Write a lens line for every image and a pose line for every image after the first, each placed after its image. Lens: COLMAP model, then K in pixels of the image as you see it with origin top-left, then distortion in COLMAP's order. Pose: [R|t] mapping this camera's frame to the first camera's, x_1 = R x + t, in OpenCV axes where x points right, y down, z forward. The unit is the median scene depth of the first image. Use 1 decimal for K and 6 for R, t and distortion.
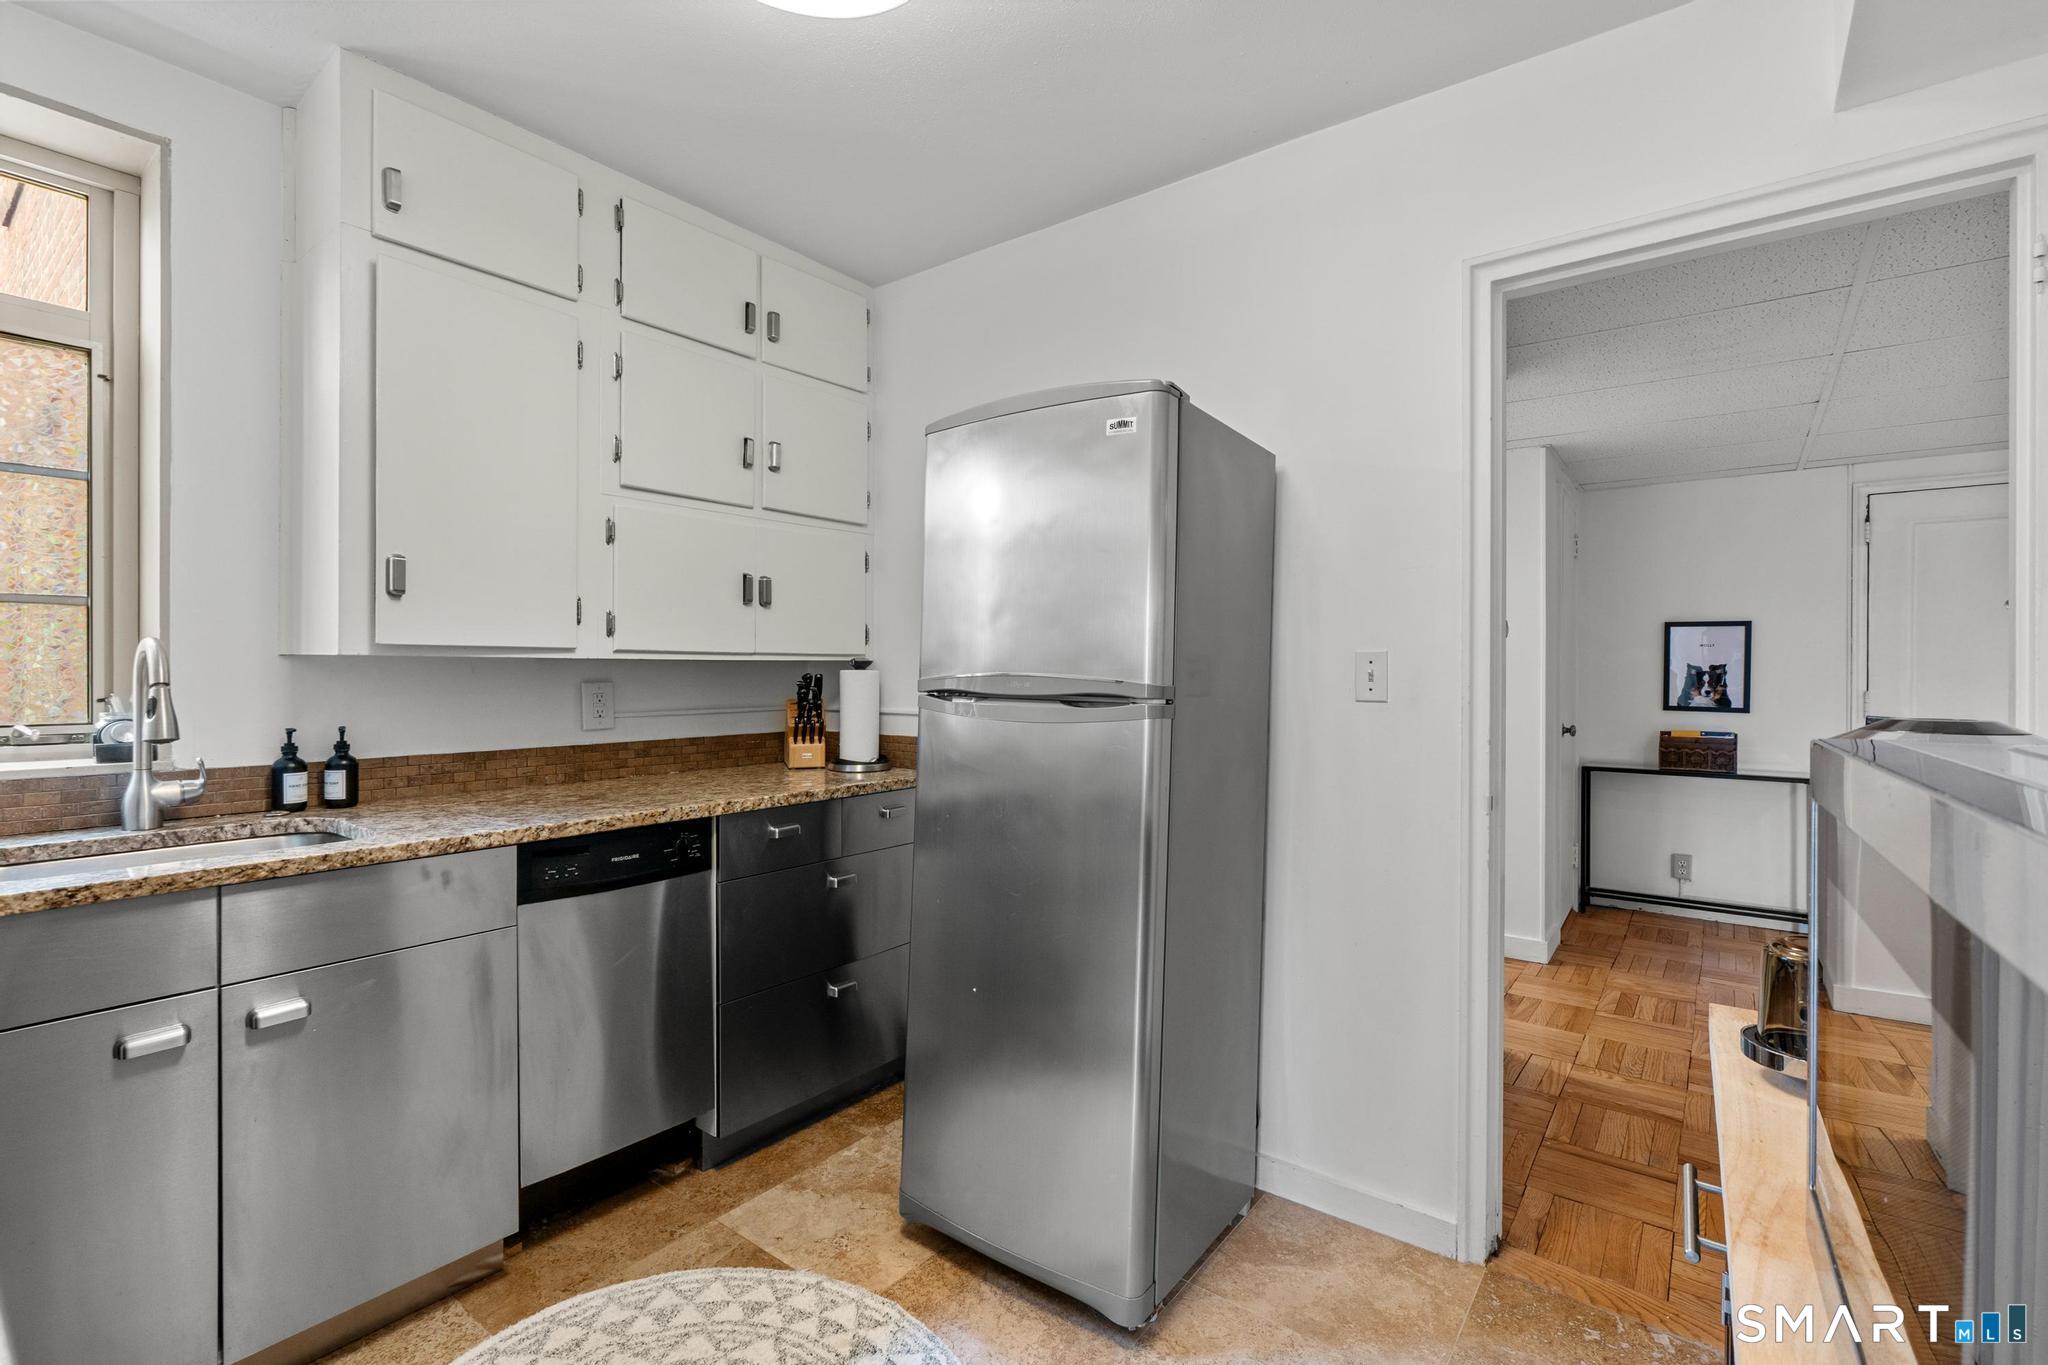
lens RADIAL K [[923.4, 0, 1011.3], [0, 923.4, 676.5], [0, 0, 1]] dist [-0.004584, -0.000837]
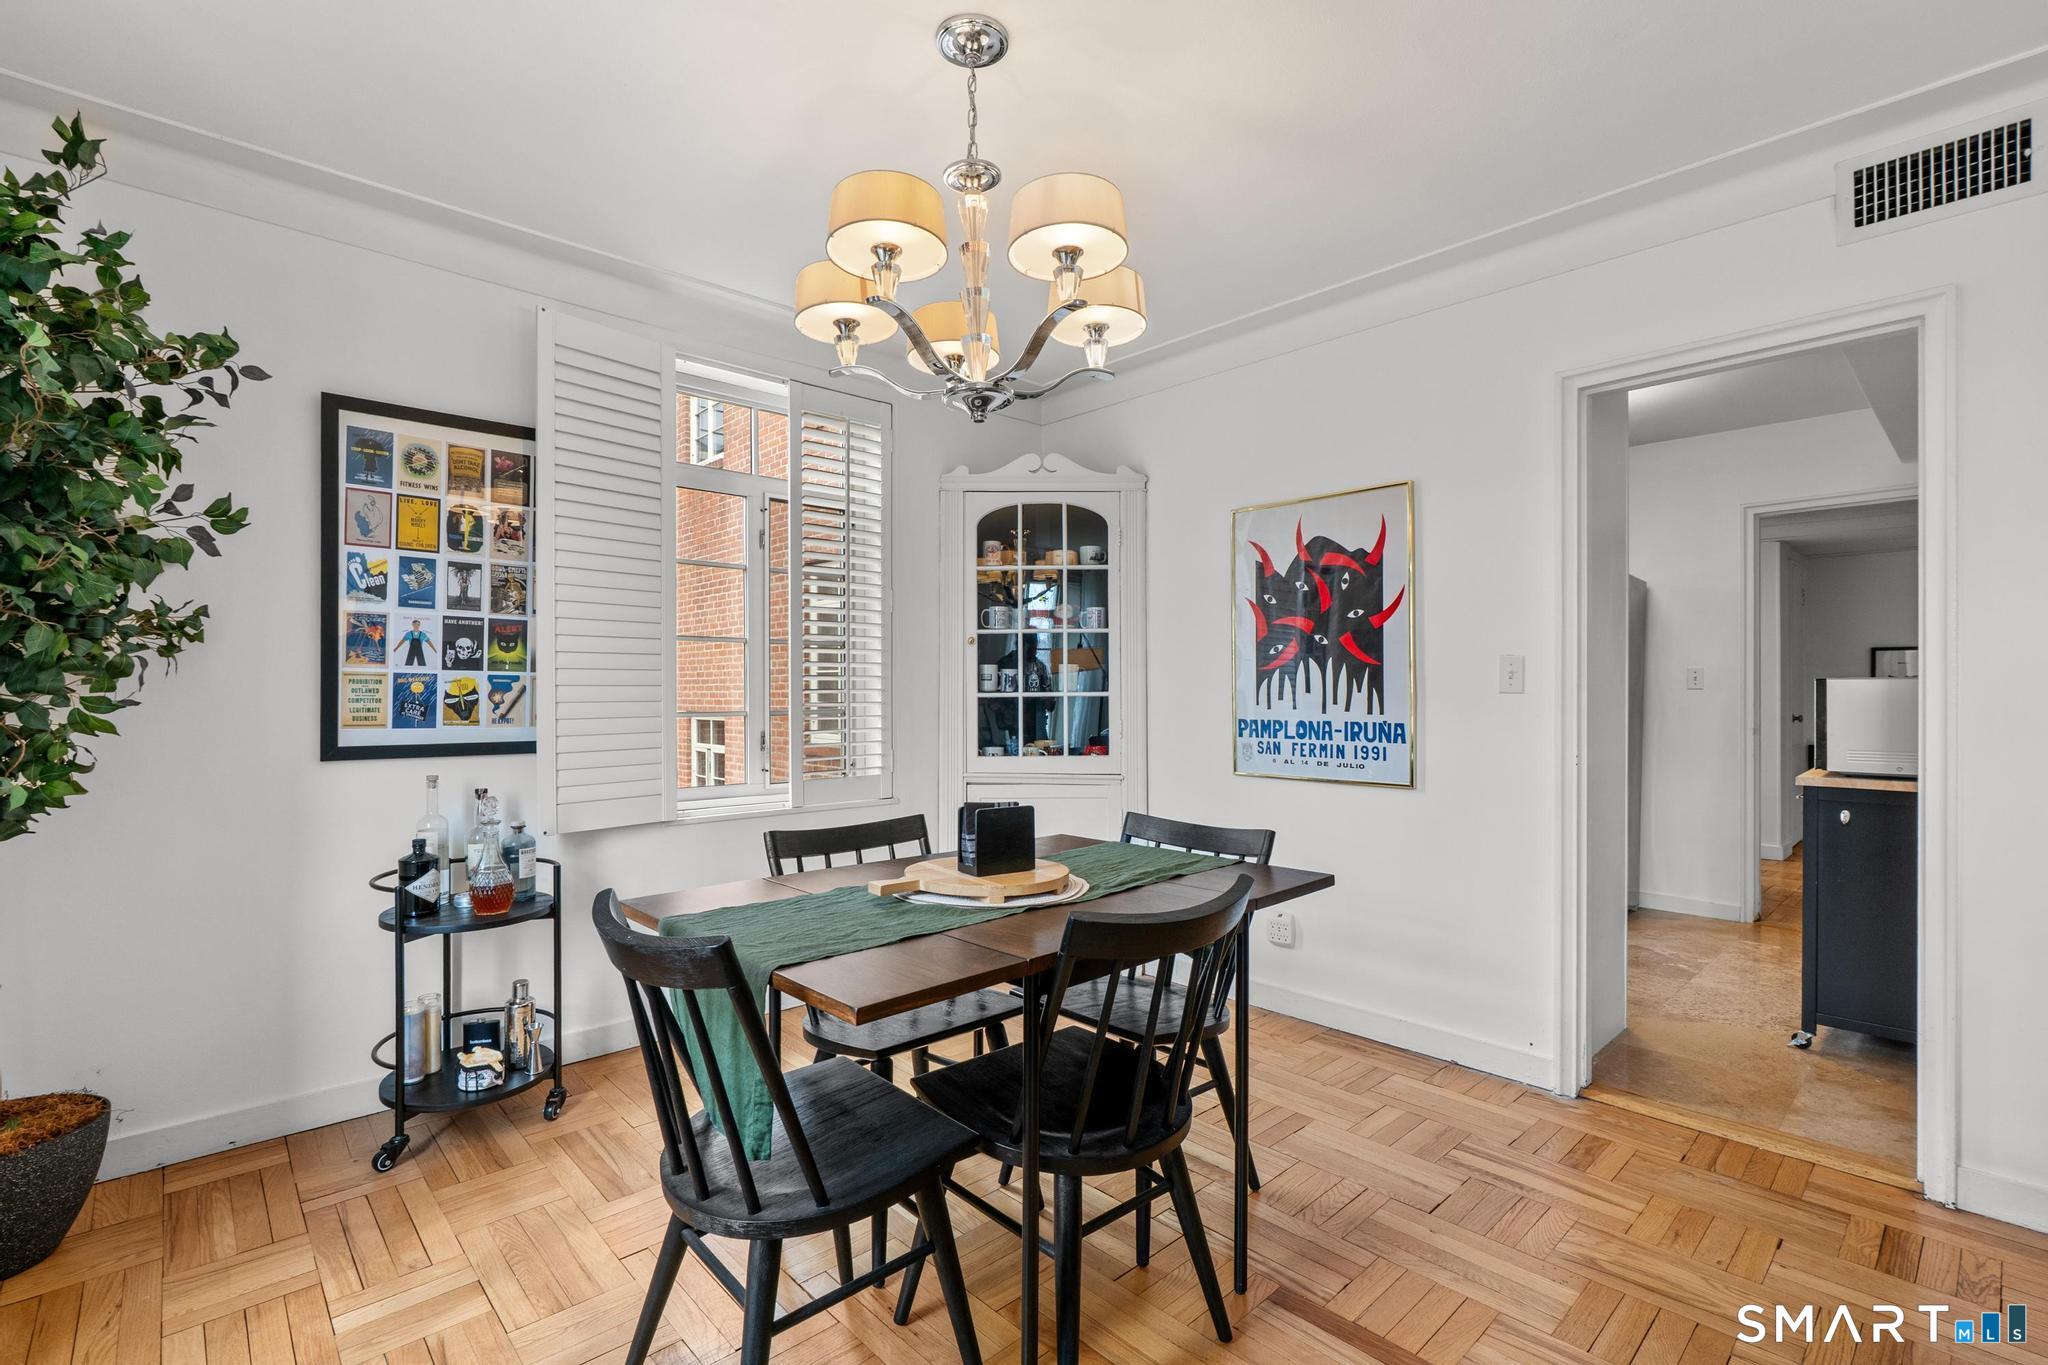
lens RADIAL K [[923.4, 0, 1024.3], [0, 923.4, 691.6], [0, 0, 1]] dist [-0.004584, -0.000837]
pose [[0.986415, 0.000553, -0.164272, -0.396629], [-0.001535, 0.999982, -0.005854, 0.021905], [0.164265, 0.006026, 0.986398, -0.692041]]
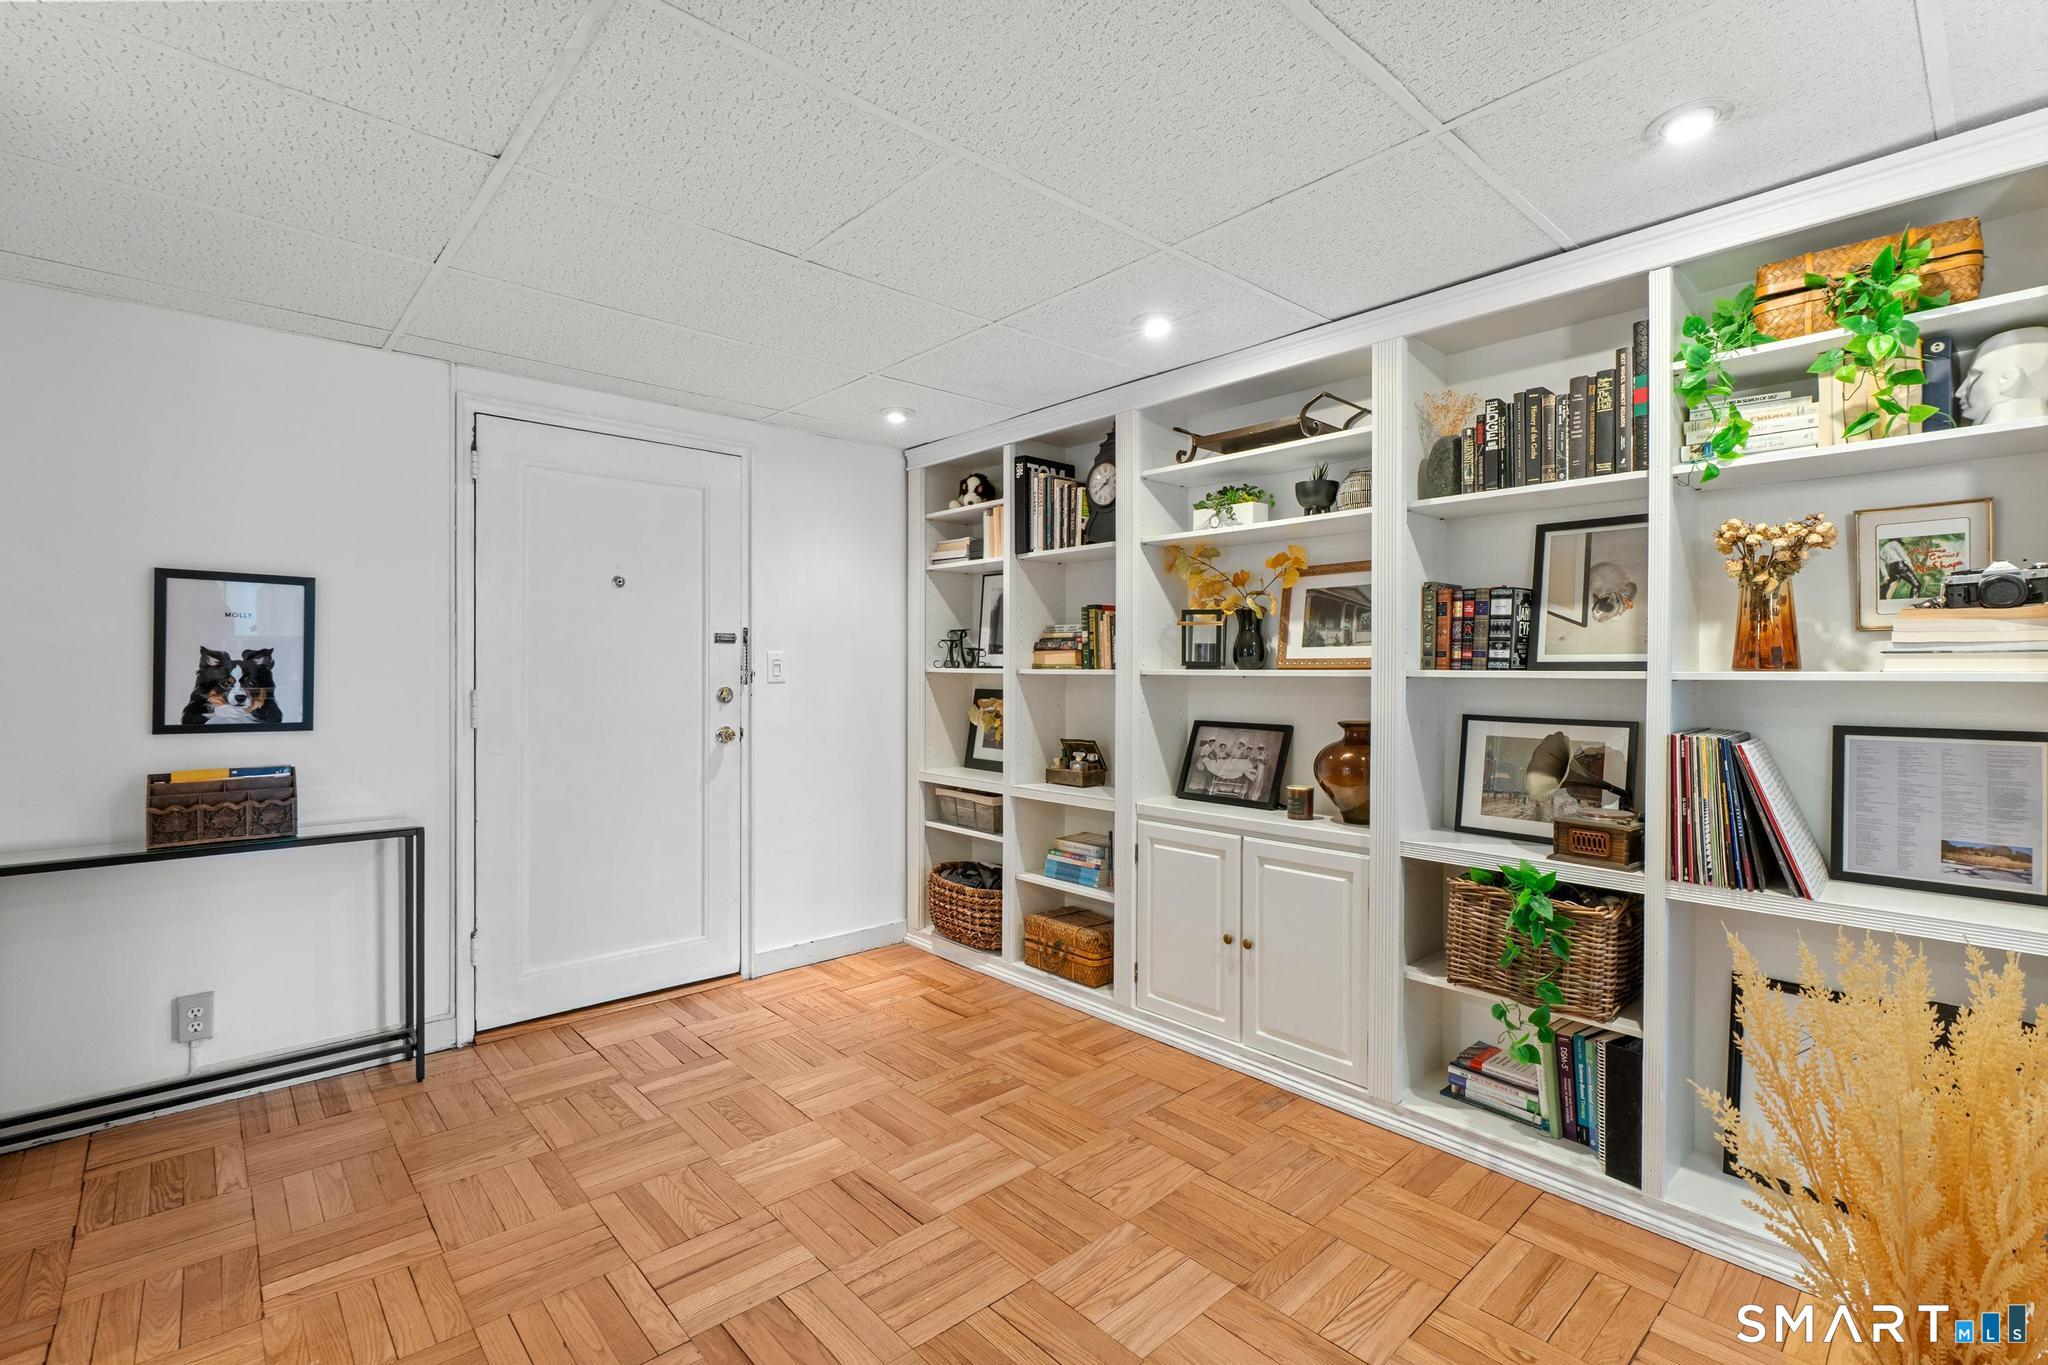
lens RADIAL K [[923.4, 0, 1009.6], [0, 923.4, 673.3], [0, 0, 1]] dist [-0.004584, -0.000837]
pose [[0.187284, -0.004780, 0.982294, 0.290869], [0.002464, 0.999987, 0.004396, 0.000706], [-0.982303, 0.001597, 0.187293, 0.431987]]
